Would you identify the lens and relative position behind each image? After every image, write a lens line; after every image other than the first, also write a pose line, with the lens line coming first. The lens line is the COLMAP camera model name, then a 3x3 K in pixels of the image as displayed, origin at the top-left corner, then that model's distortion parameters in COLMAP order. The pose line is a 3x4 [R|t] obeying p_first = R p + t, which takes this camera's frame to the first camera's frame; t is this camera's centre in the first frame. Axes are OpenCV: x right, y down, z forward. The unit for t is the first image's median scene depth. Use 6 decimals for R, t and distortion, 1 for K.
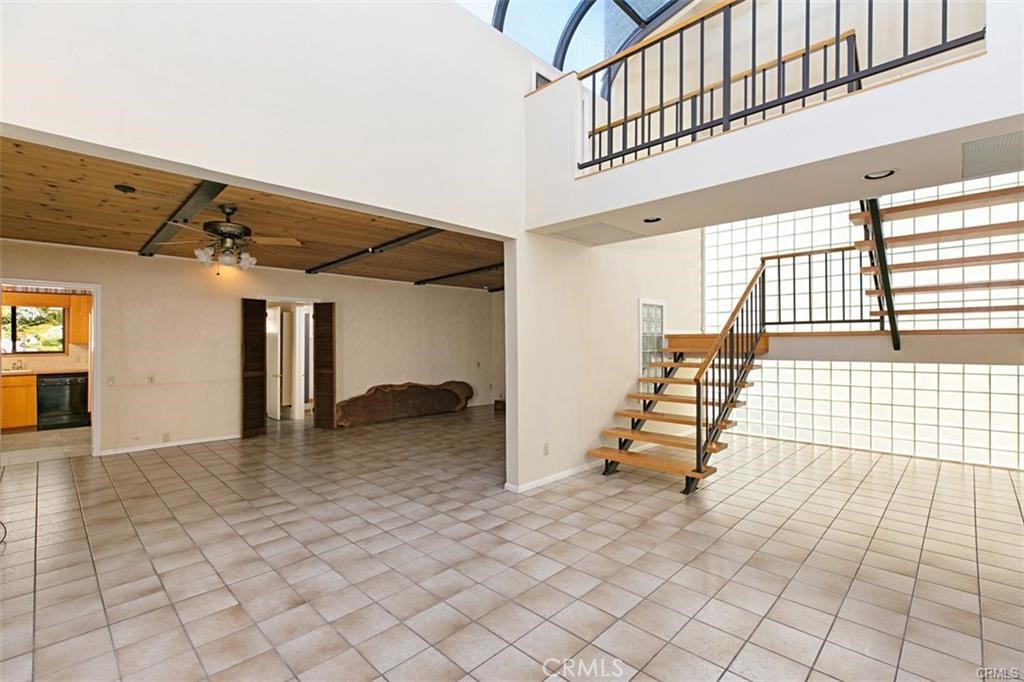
lens RADIAL K [[466.3, 0, 508.3], [0, 466.3, 338.0], [0, 0, 1]] dist [-0.004305, -0.001698]
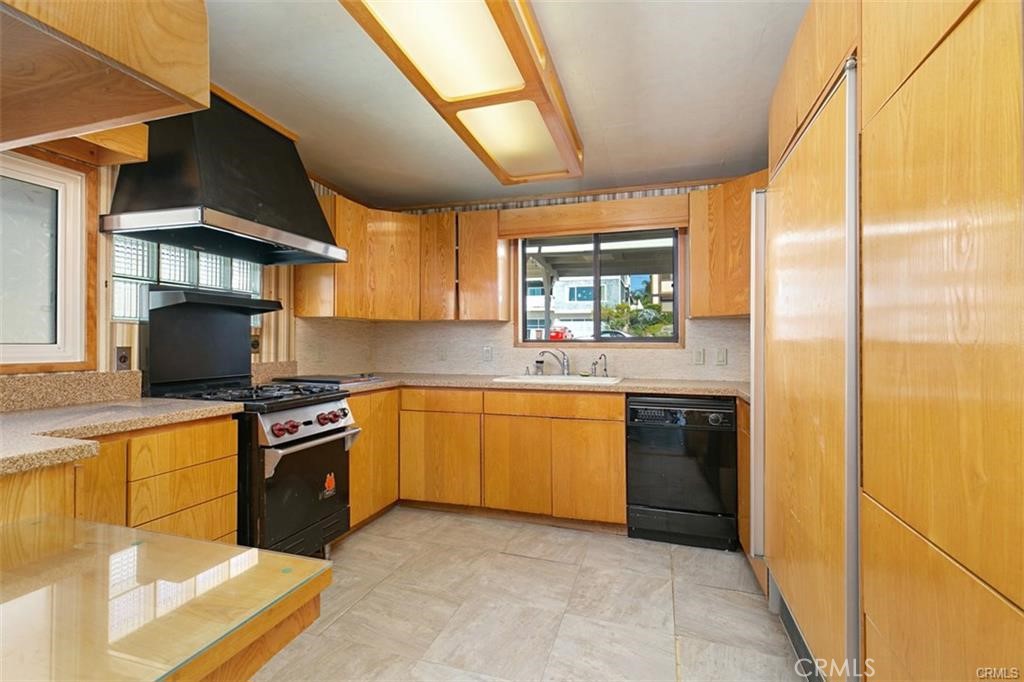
lens RADIAL K [[466.3, 0, 511.6], [0, 466.3, 338.4], [0, 0, 1]] dist [-0.004305, -0.001698]
pose [[0.460346, -0.000924, -0.887739, -0.718274], [0.005269, 0.999985, 0.001692, 0.031608], [0.887724, -0.005456, 0.460344, 0.737352]]
